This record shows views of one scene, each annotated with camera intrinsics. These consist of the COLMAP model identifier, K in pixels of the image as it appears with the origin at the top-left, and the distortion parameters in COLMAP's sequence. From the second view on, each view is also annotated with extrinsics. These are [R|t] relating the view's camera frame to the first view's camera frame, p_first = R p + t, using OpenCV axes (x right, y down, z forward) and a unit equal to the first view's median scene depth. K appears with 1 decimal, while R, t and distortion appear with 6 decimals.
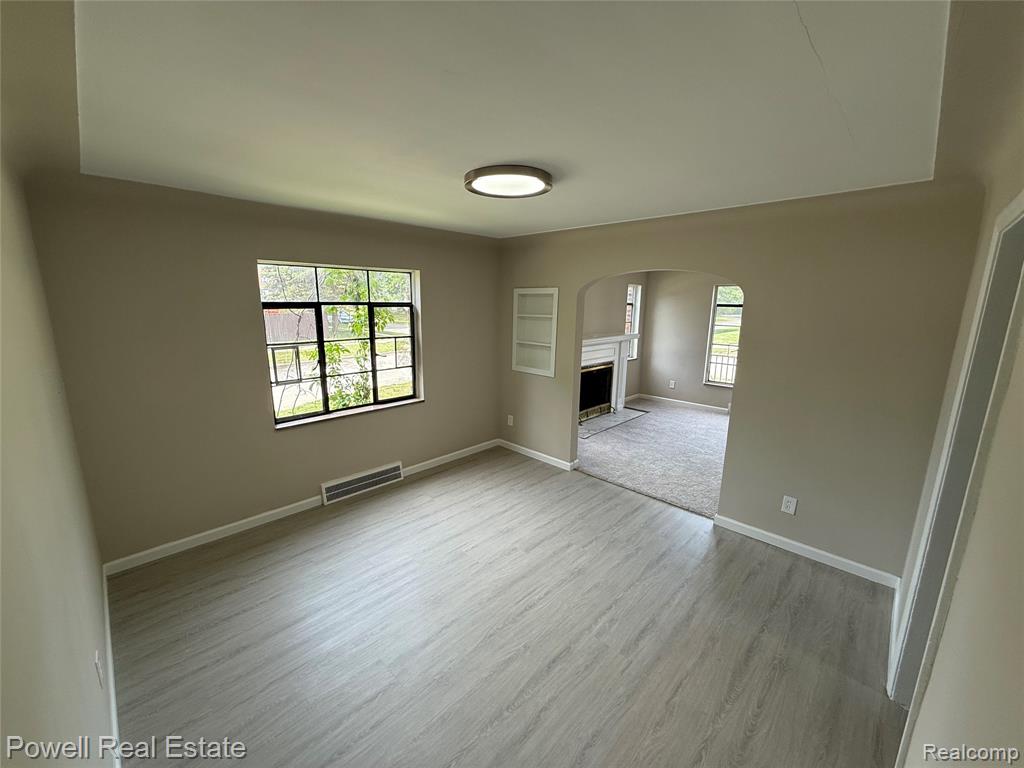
lens RADIAL K [[408.8, 0, 512.0], [0, 408.8, 384.0], [0, 0, 1]] dist [-0.000468, -0.000083]
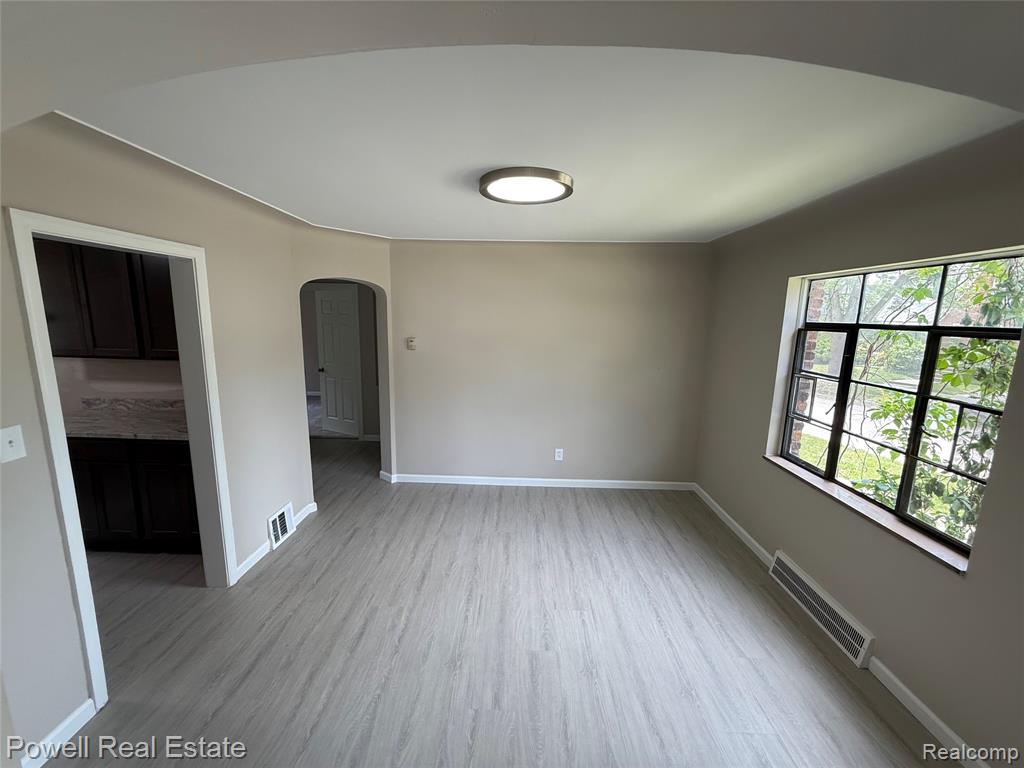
lens RADIAL K [[408.8, 0, 512.0], [0, 408.8, 384.0], [0, 0, 1]] dist [-0.000468, -0.000083]
pose [[-0.732961, 0.089670, -0.674335, 0.437776], [-0.161456, 0.940019, 0.300492, -0.220165], [0.660833, 0.329125, -0.674519, 1.119815]]
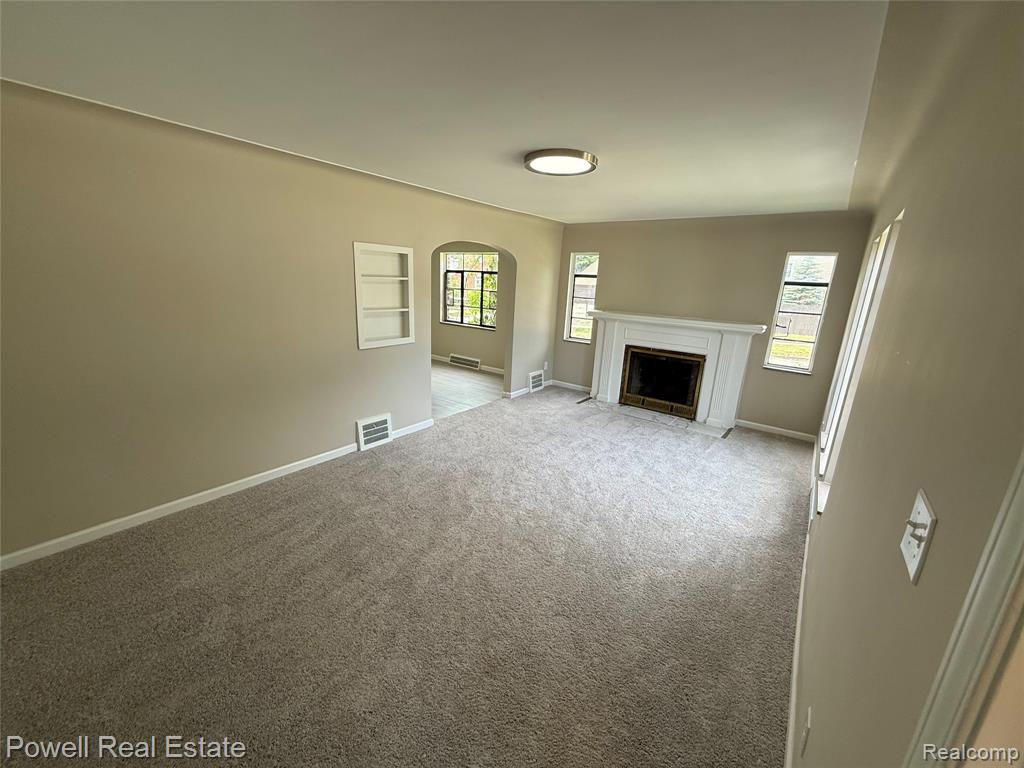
lens RADIAL K [[408.8, 0, 512.0], [0, 408.8, 384.0], [0, 0, 1]] dist [-0.000468, -0.000083]
pose [[0.113407, 0.245036, -0.962858, 1.796569], [-0.236545, 0.947903, 0.213370, -0.153909], [0.964980, 0.203561, 0.165461, 1.017244]]
